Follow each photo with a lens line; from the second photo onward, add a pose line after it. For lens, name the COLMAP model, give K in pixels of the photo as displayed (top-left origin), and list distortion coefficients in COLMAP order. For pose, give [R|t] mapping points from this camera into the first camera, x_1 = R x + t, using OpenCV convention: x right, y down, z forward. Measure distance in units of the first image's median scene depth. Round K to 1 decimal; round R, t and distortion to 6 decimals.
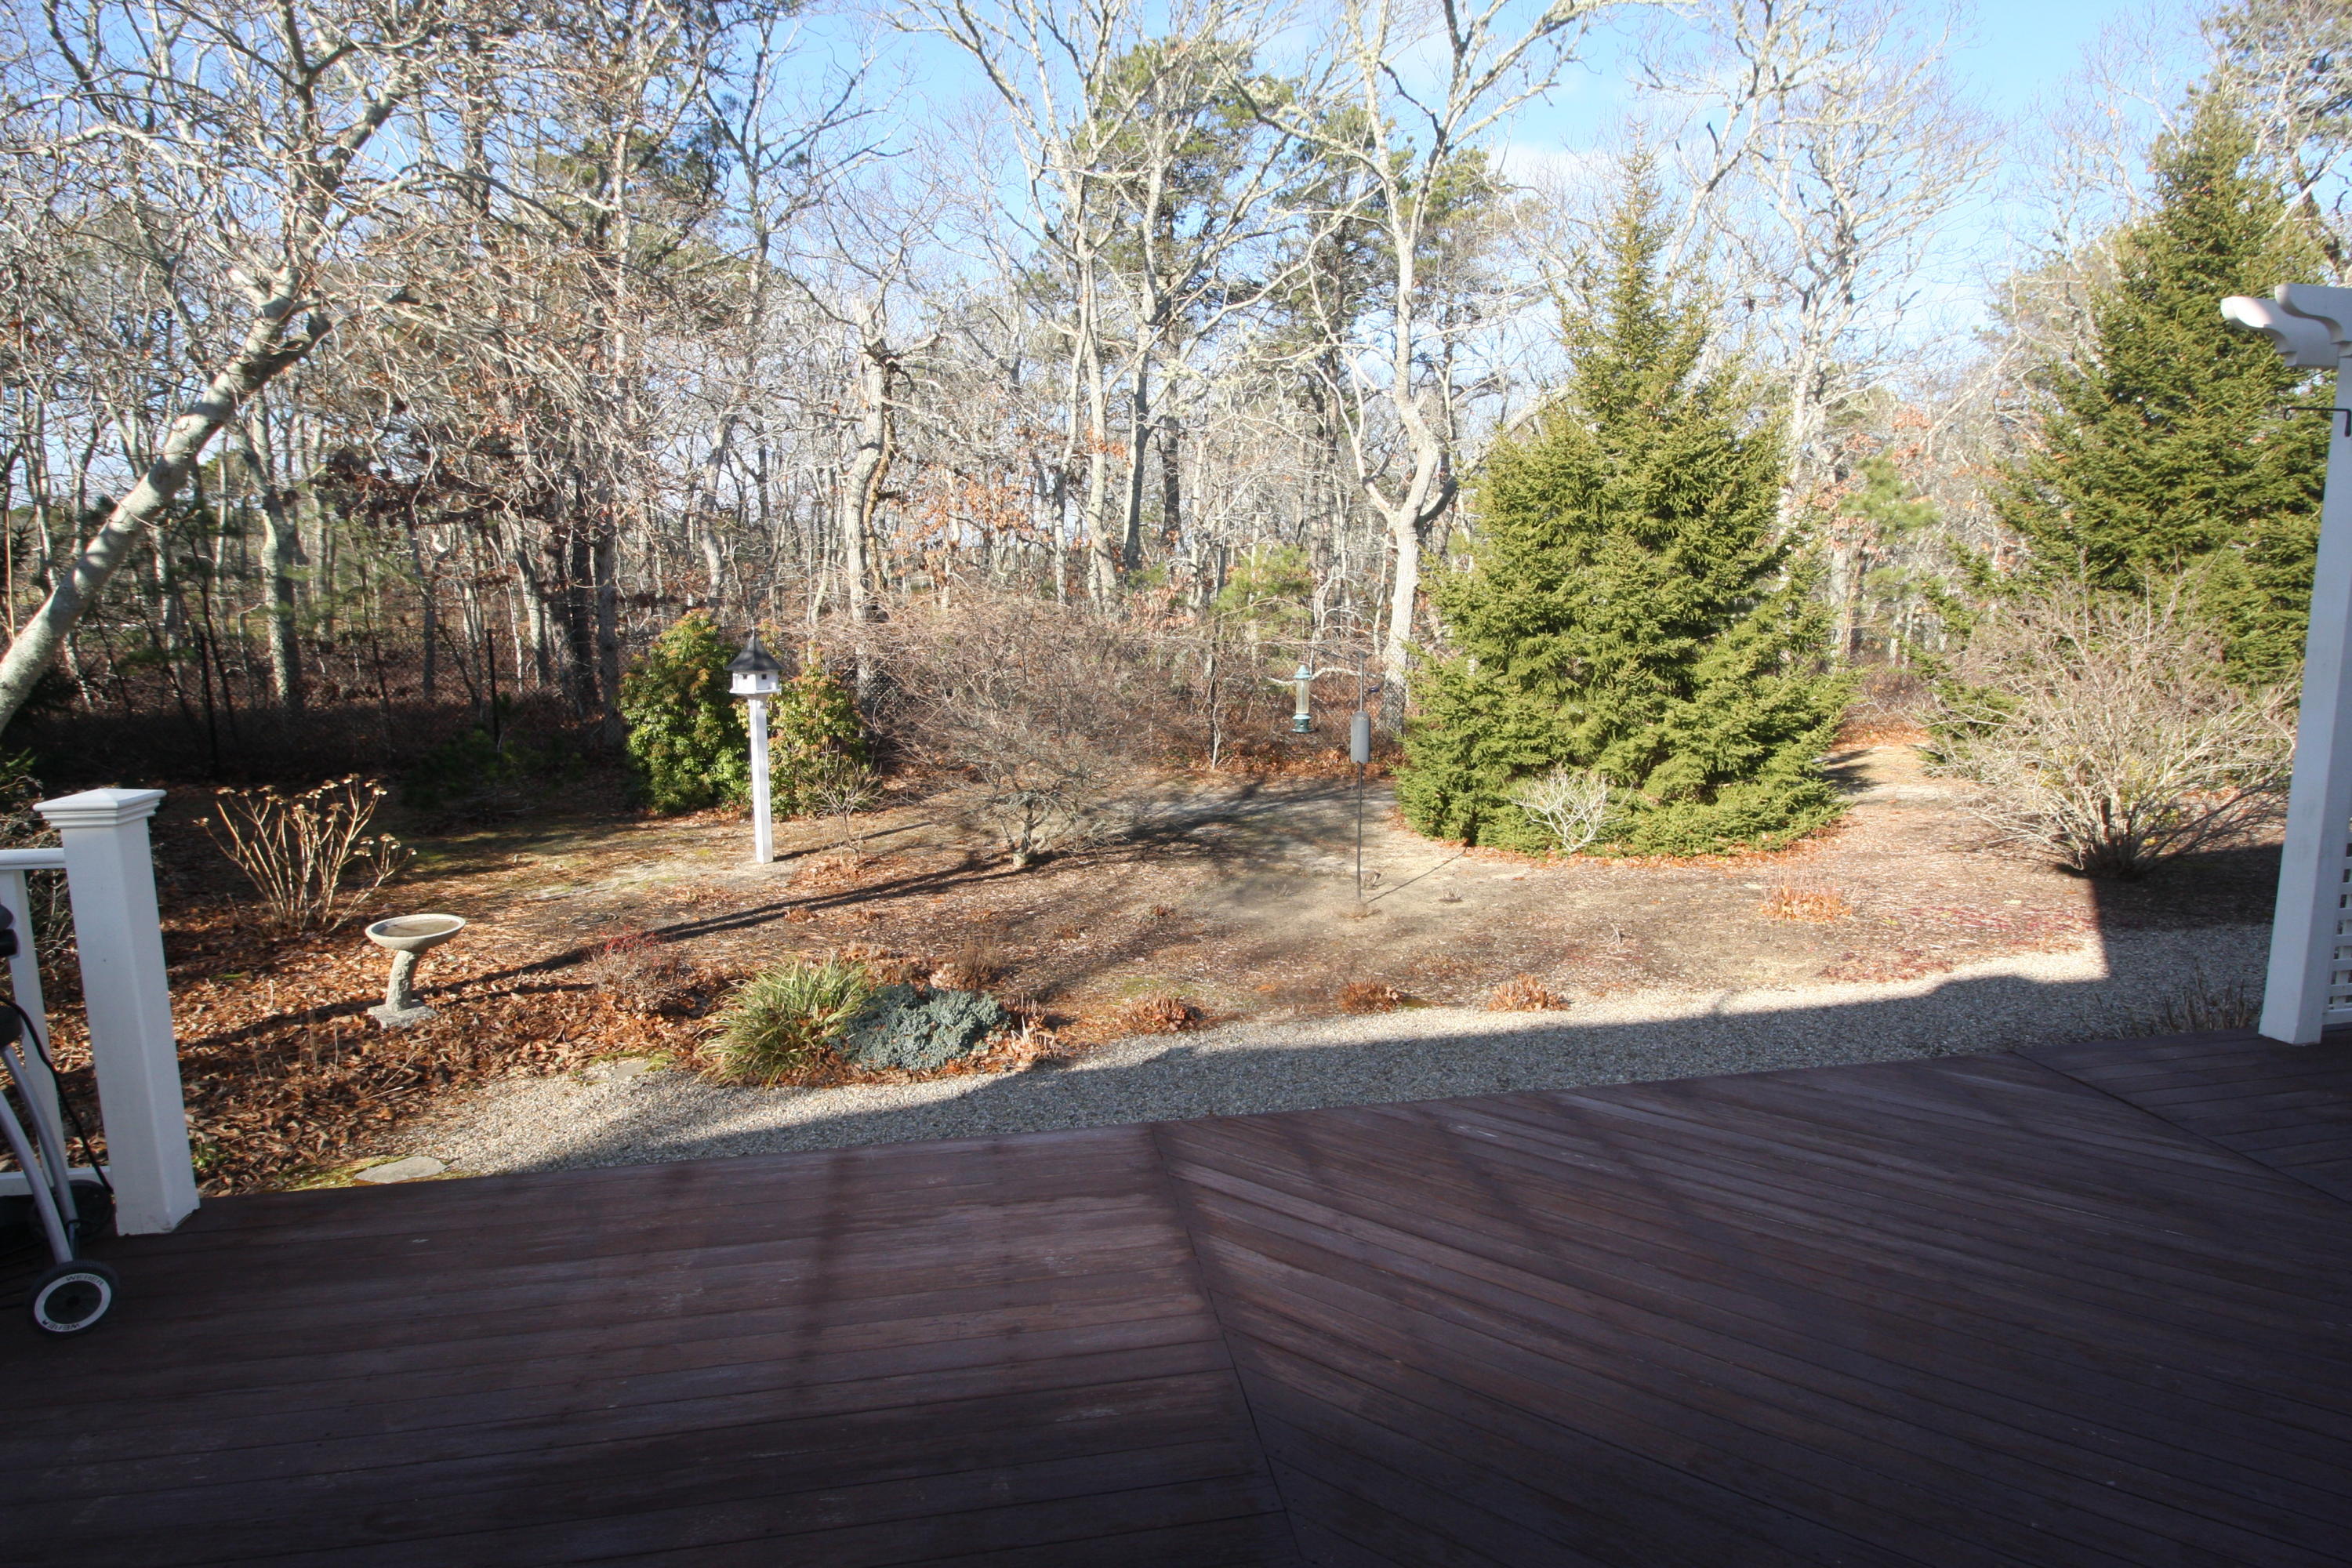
lens RADIAL K [[1188.6, 0, 1176.0], [0, 1188.6, 784.0], [0, 0, 1]] dist [0.015559, -0.000110]
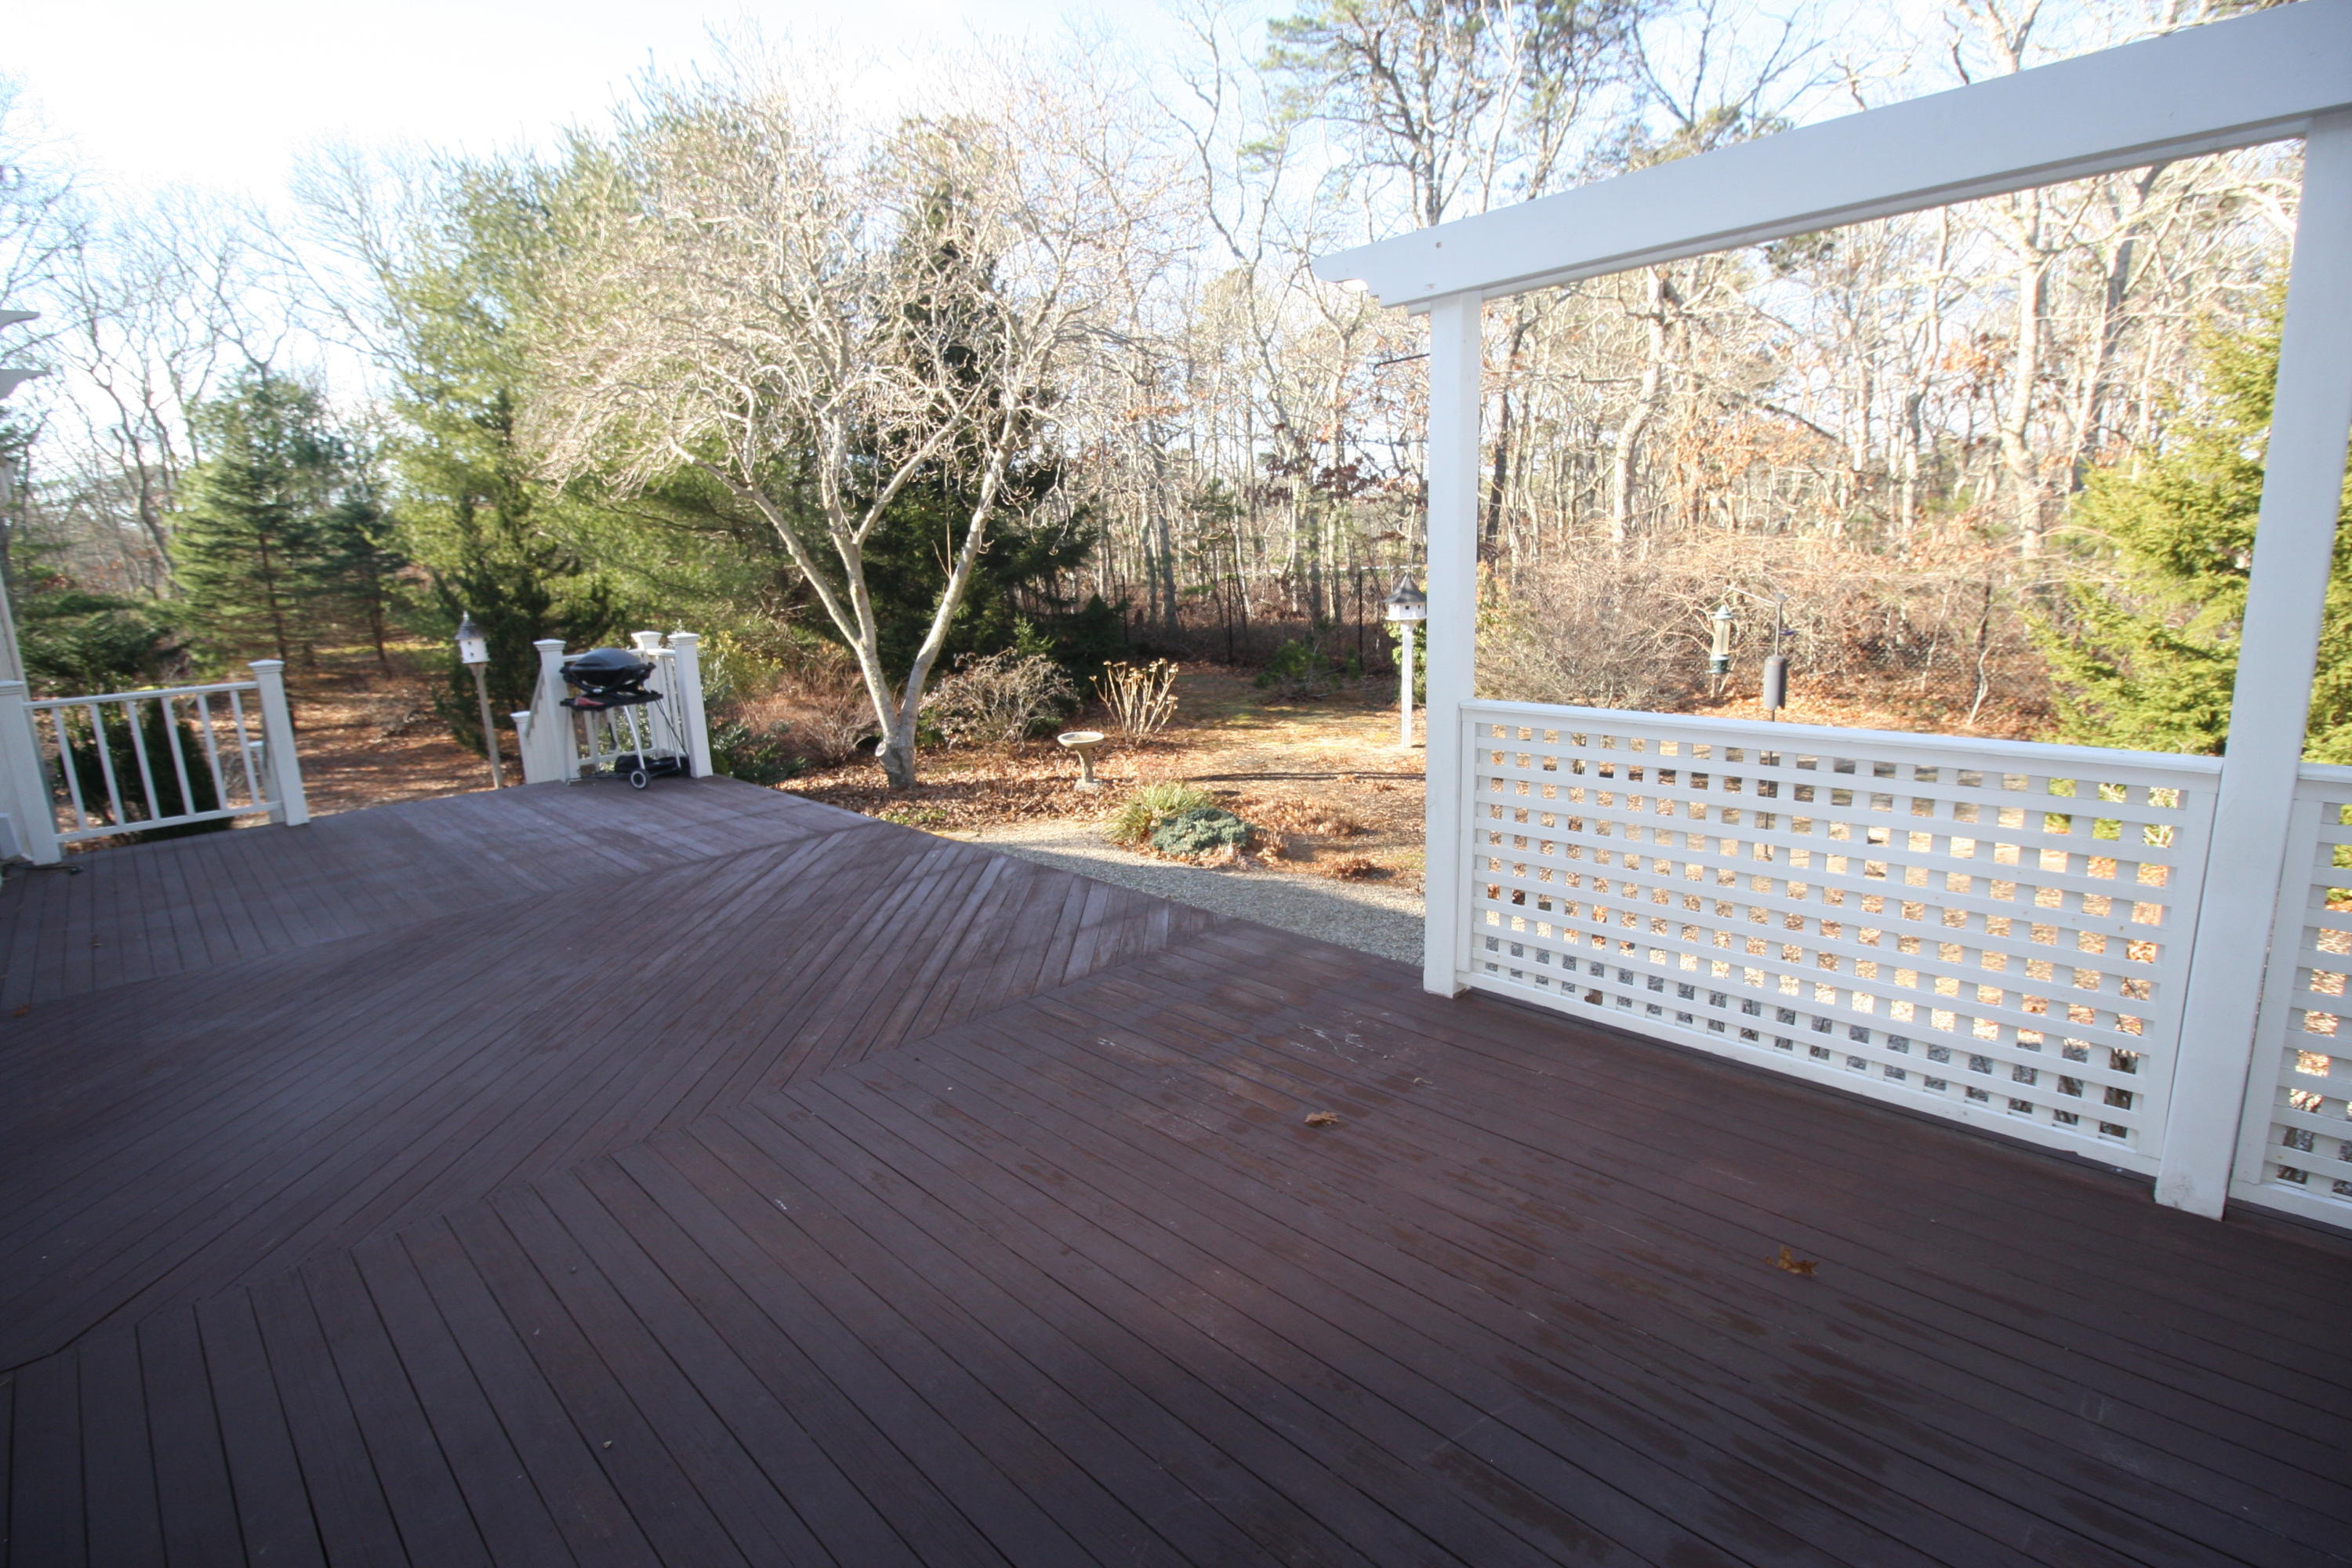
lens RADIAL K [[1097.7, 0, 1176.0], [0, 1097.7, 784.0], [0, 0, 1]] dist [-0.000282, -0.000073]
pose [[0.566903, 0.159908, -0.808115, 1.002010], [-0.102886, 0.987042, 0.123138, -0.038907], [0.817334, 0.013336, 0.576009, 0.161655]]
